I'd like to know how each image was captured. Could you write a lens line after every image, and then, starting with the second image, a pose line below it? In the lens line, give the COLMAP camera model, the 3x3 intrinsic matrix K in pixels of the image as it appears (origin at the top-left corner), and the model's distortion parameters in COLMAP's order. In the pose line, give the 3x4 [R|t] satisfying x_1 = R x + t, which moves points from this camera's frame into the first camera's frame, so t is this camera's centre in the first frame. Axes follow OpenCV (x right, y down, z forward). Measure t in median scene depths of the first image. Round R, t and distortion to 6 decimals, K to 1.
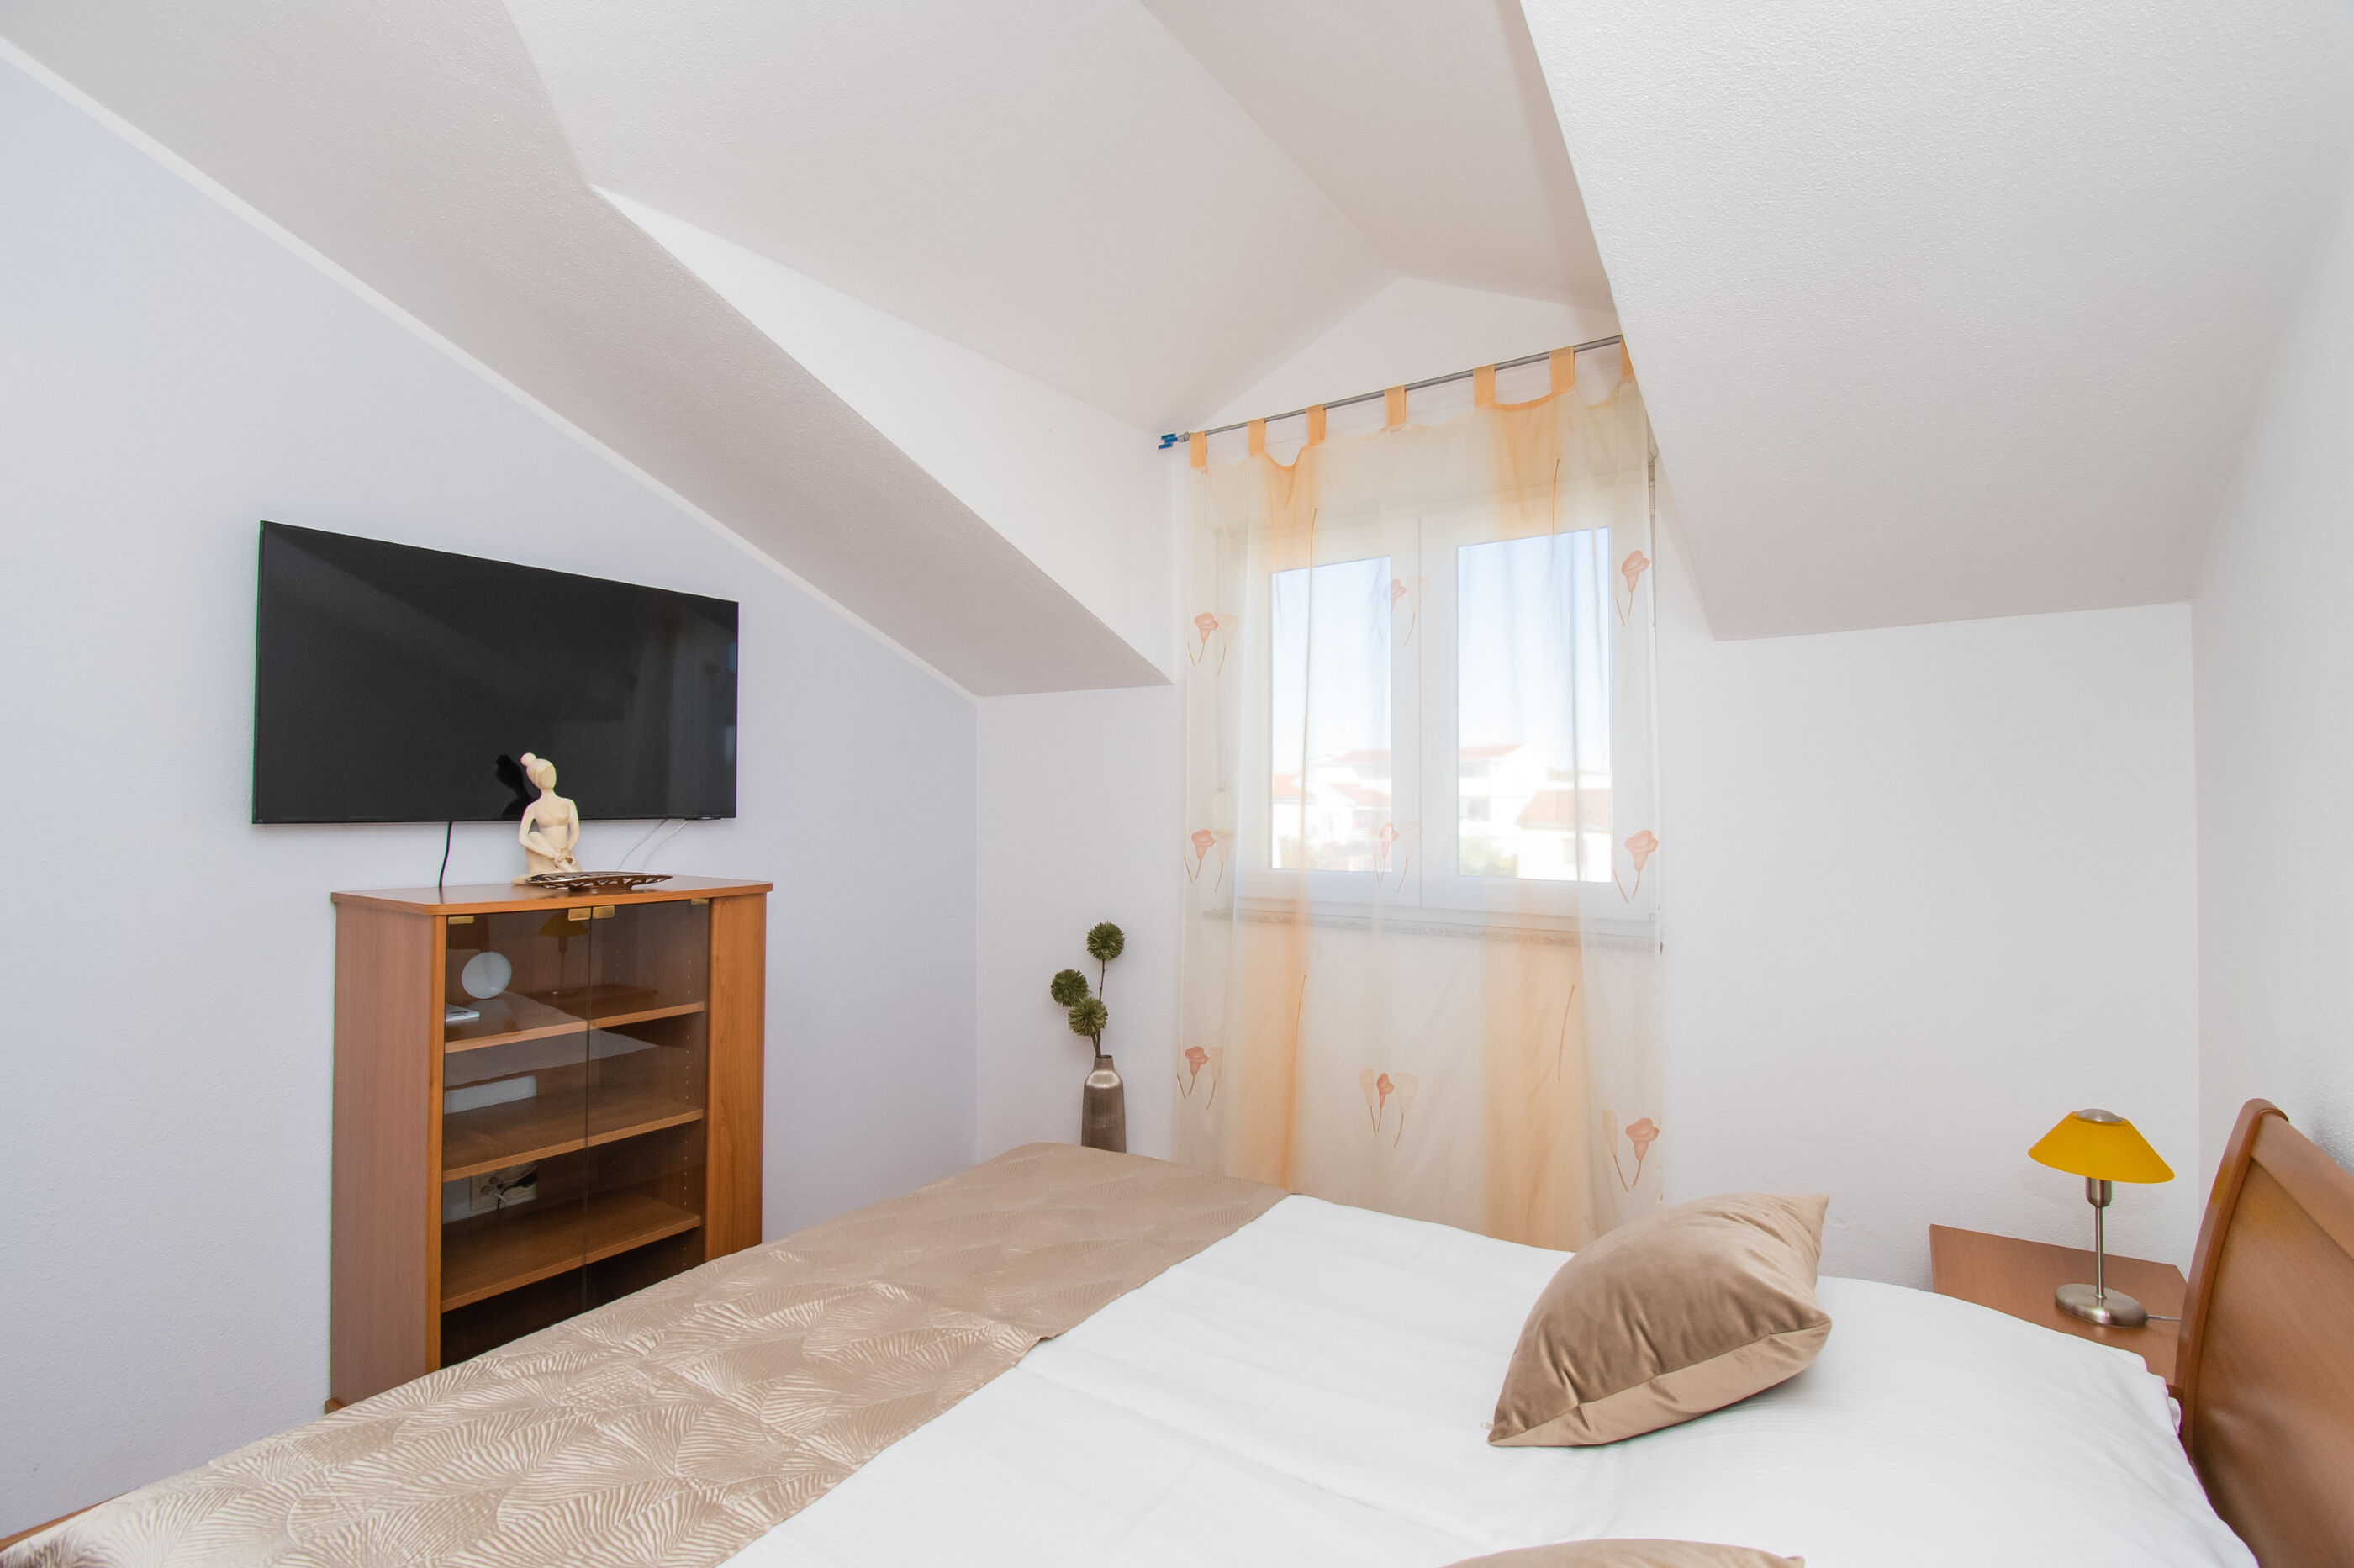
lens RADIAL K [[1061.0, 0, 1182.0], [0, 1061.0, 789.7], [0, 0, 1]] dist [0.000109, -0.000454]
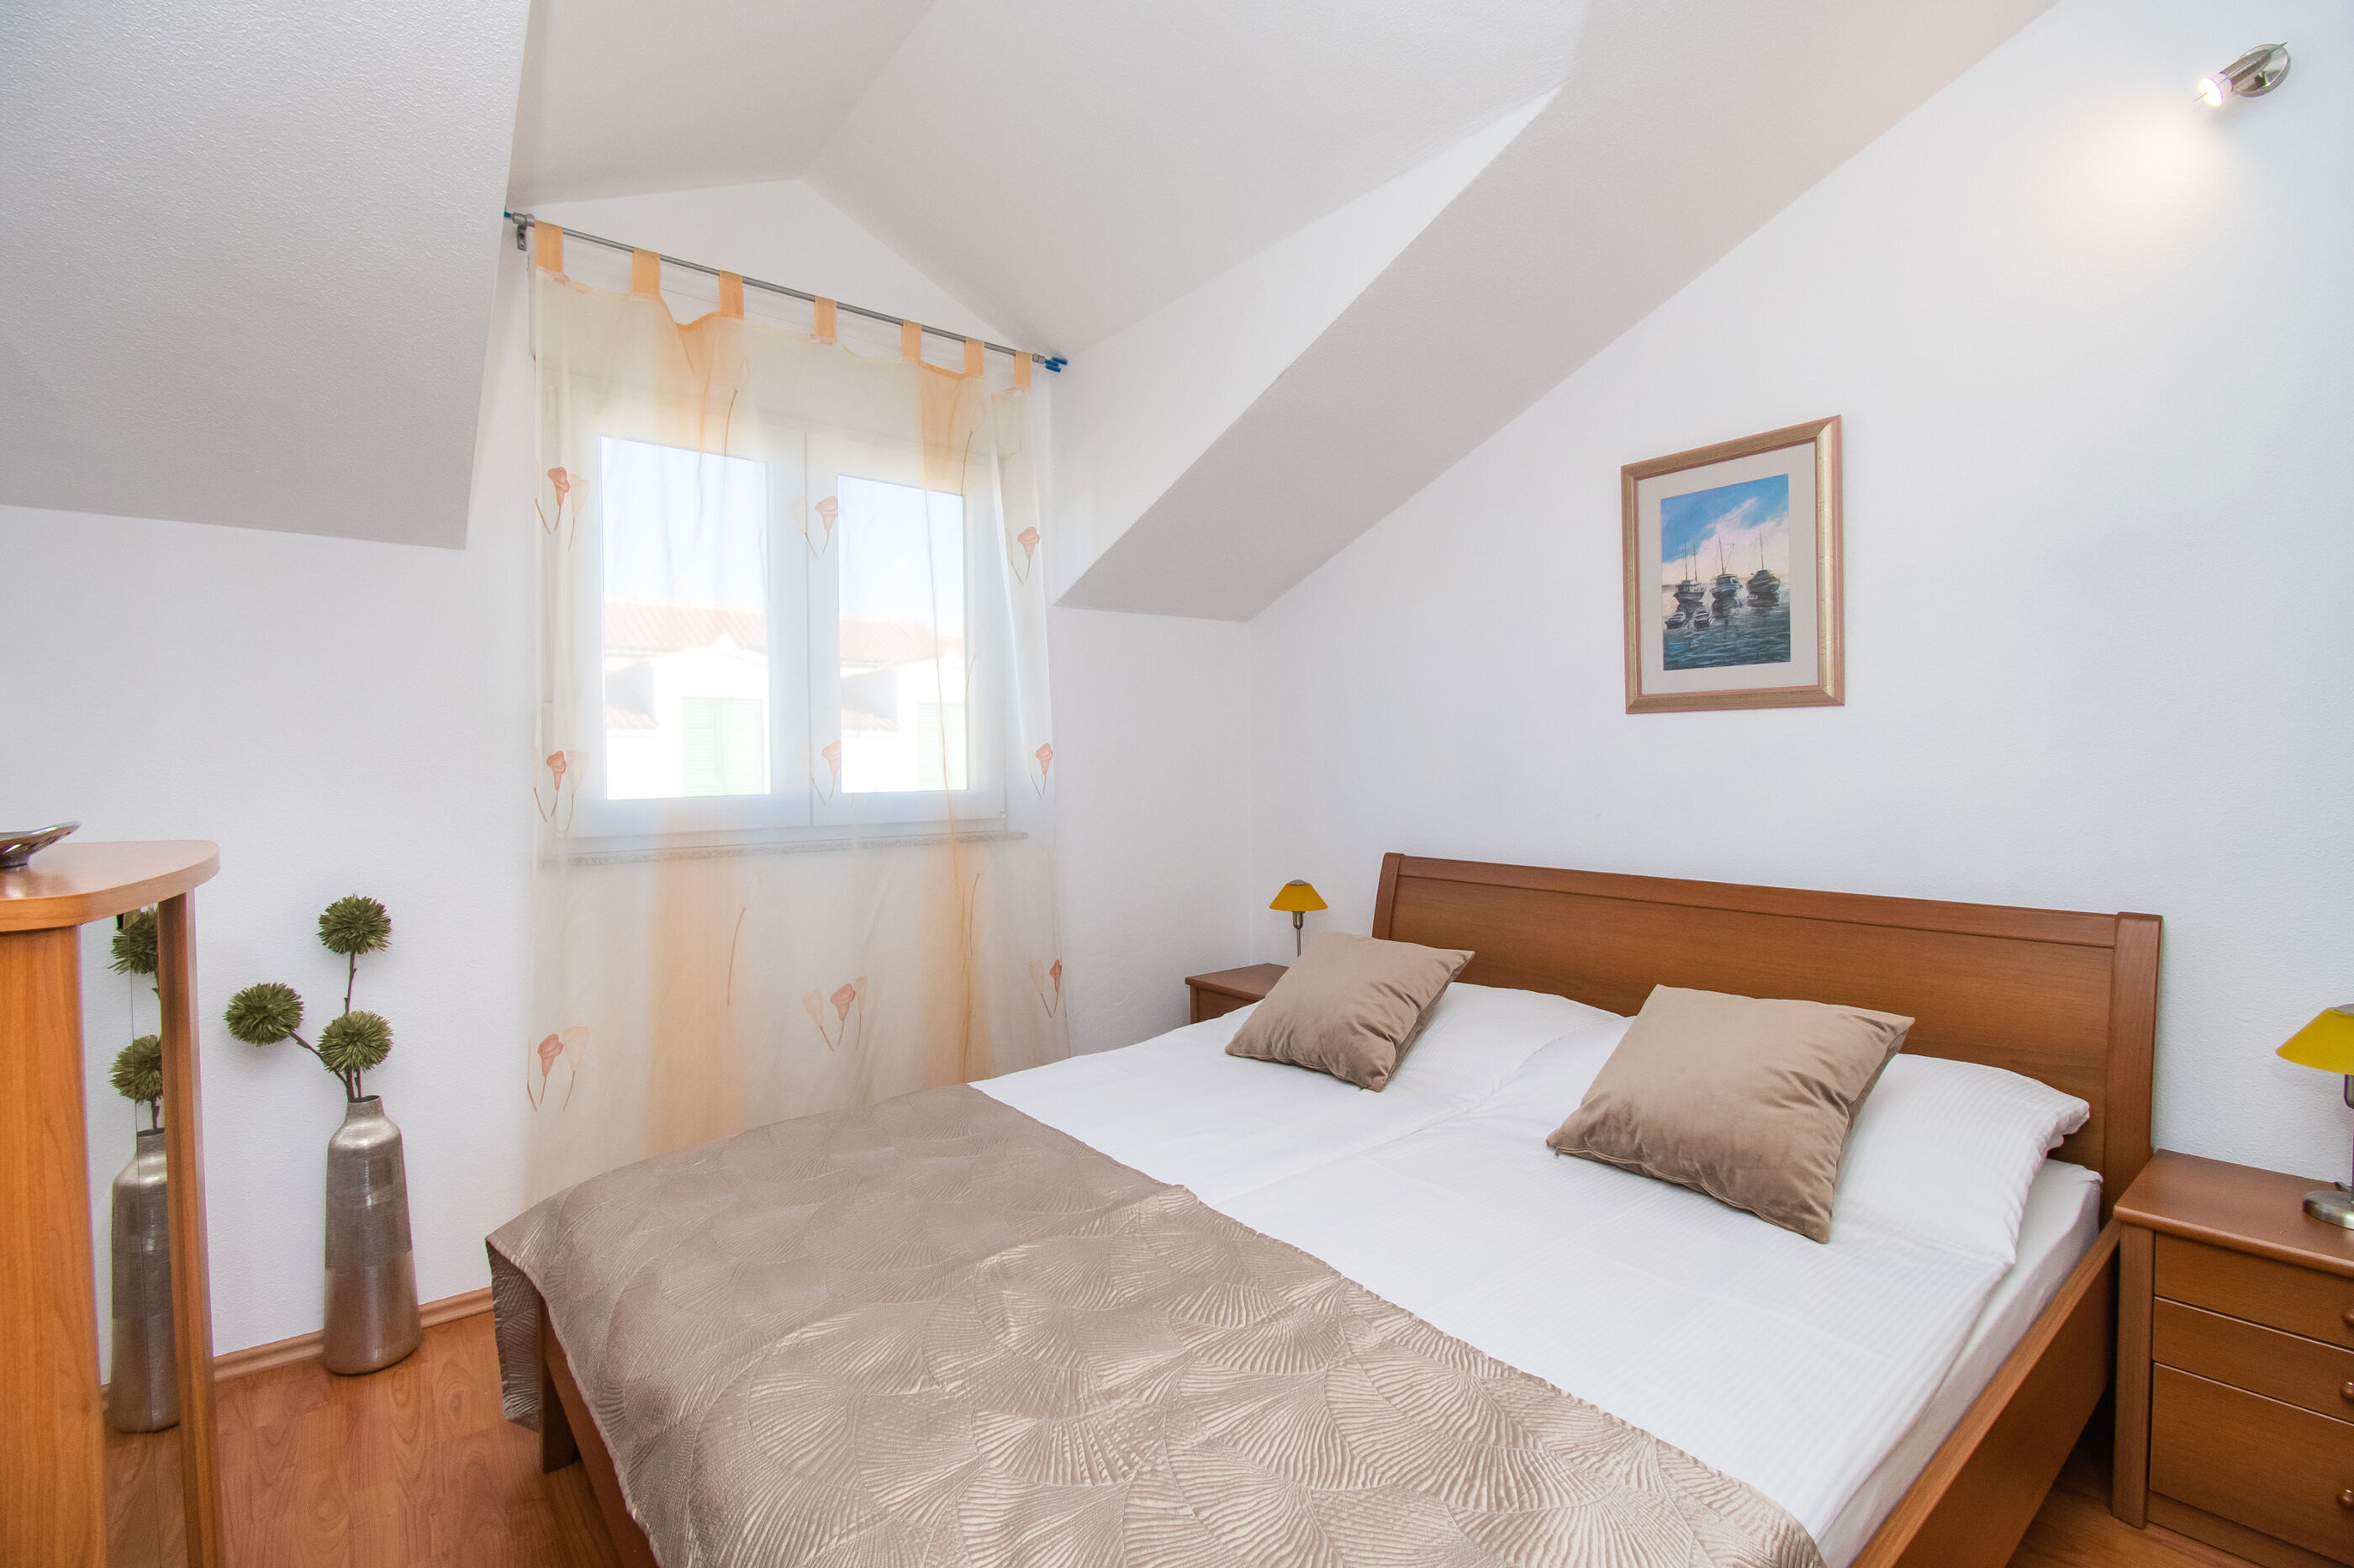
lens RADIAL K [[1061.0, 0, 1182.0], [0, 1061.0, 789.7], [0, 0, 1]] dist [0.000109, -0.000454]
pose [[0.280799, -0.043060, 0.958800, -0.726550], [-0.009245, 0.998825, 0.047565, 0.028689], [-0.959722, -0.022220, 0.280071, 0.429973]]
